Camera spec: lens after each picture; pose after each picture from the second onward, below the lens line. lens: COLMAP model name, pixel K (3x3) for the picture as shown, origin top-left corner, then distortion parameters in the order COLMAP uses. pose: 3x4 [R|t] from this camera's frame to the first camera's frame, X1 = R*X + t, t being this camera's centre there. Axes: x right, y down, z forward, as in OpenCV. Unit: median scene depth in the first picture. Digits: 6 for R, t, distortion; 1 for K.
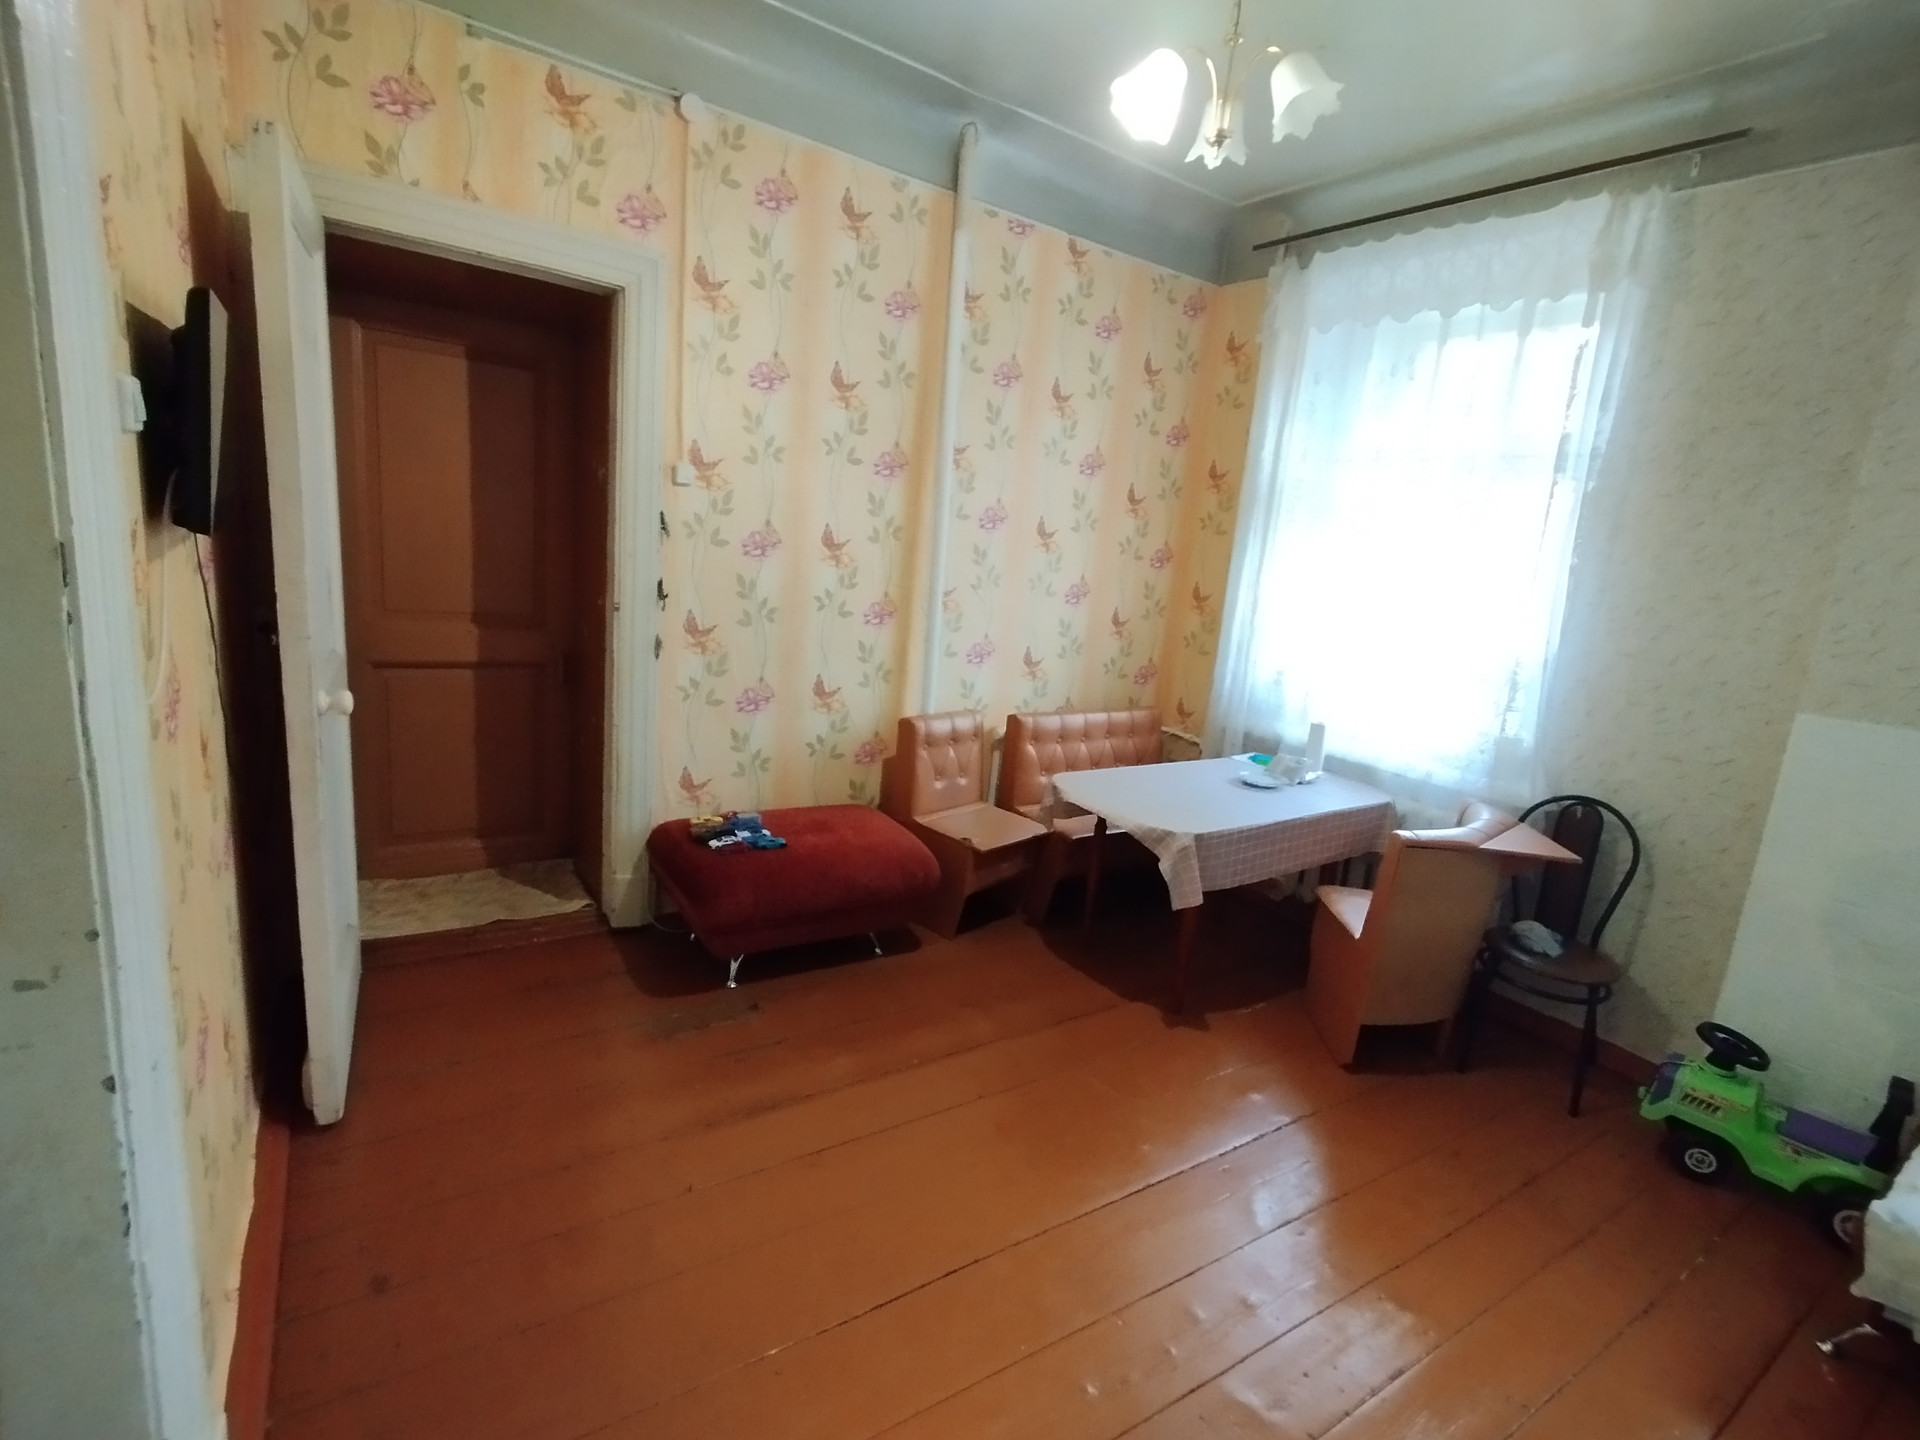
lens RADIAL K [[884.2, 0, 946.0], [0, 884.2, 719.3], [0, 0, 1]] dist [0.012919, -0.009776]
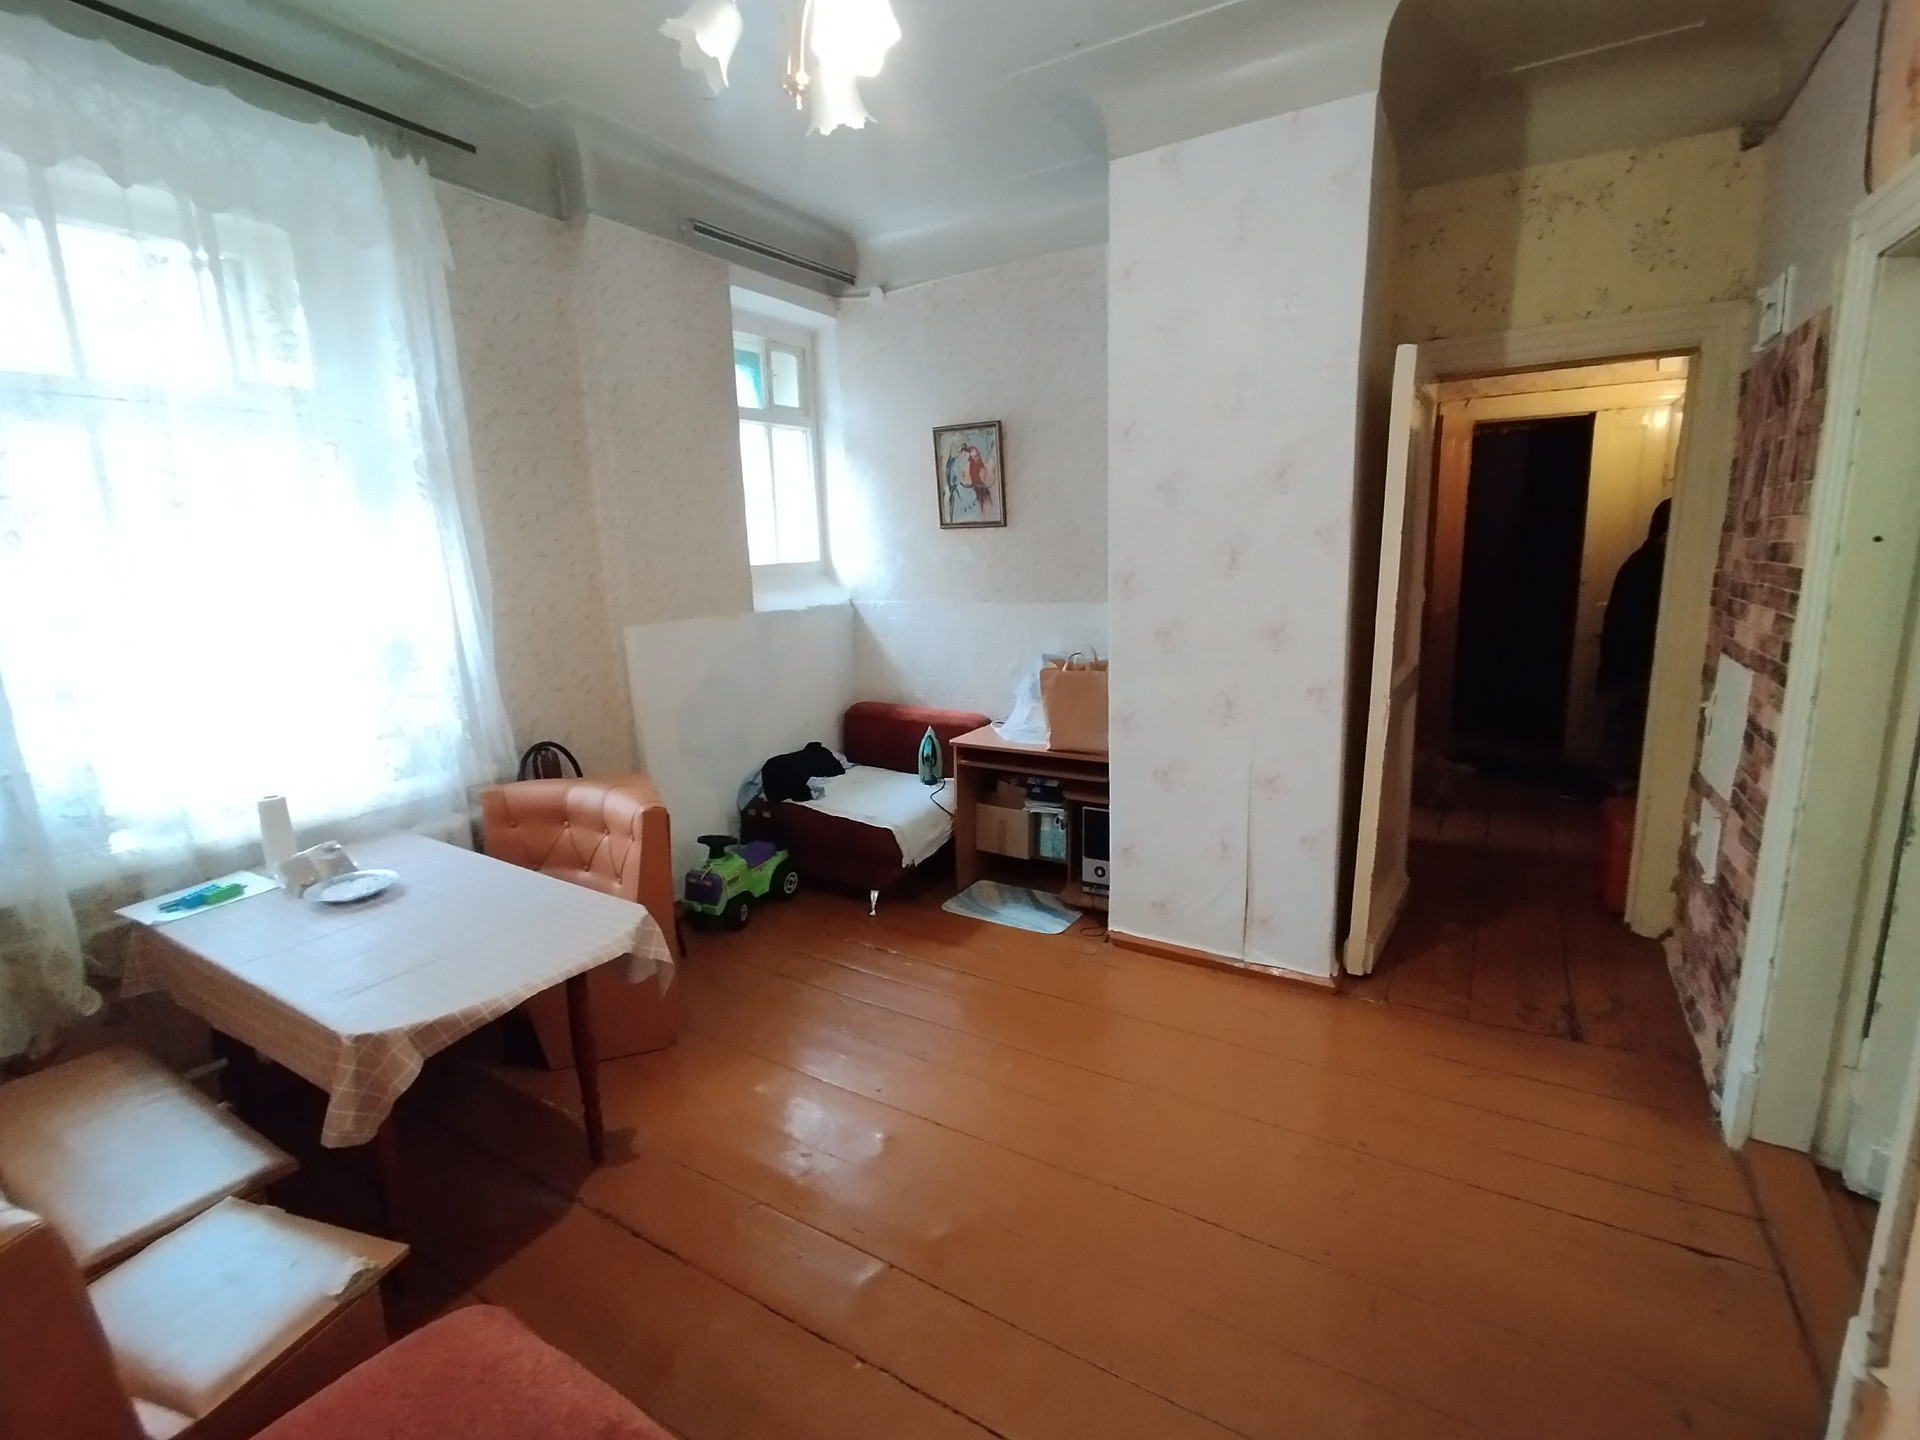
lens RADIAL K [[884.2, 0, 946.0], [0, 884.2, 719.3], [0, 0, 1]] dist [0.012919, -0.009776]
pose [[-0.428012, -0.270182, 0.862443, -0.537314], [0.152548, 0.918980, 0.363600, -0.316655], [-0.890806, 0.287189, -0.352119, 1.092686]]
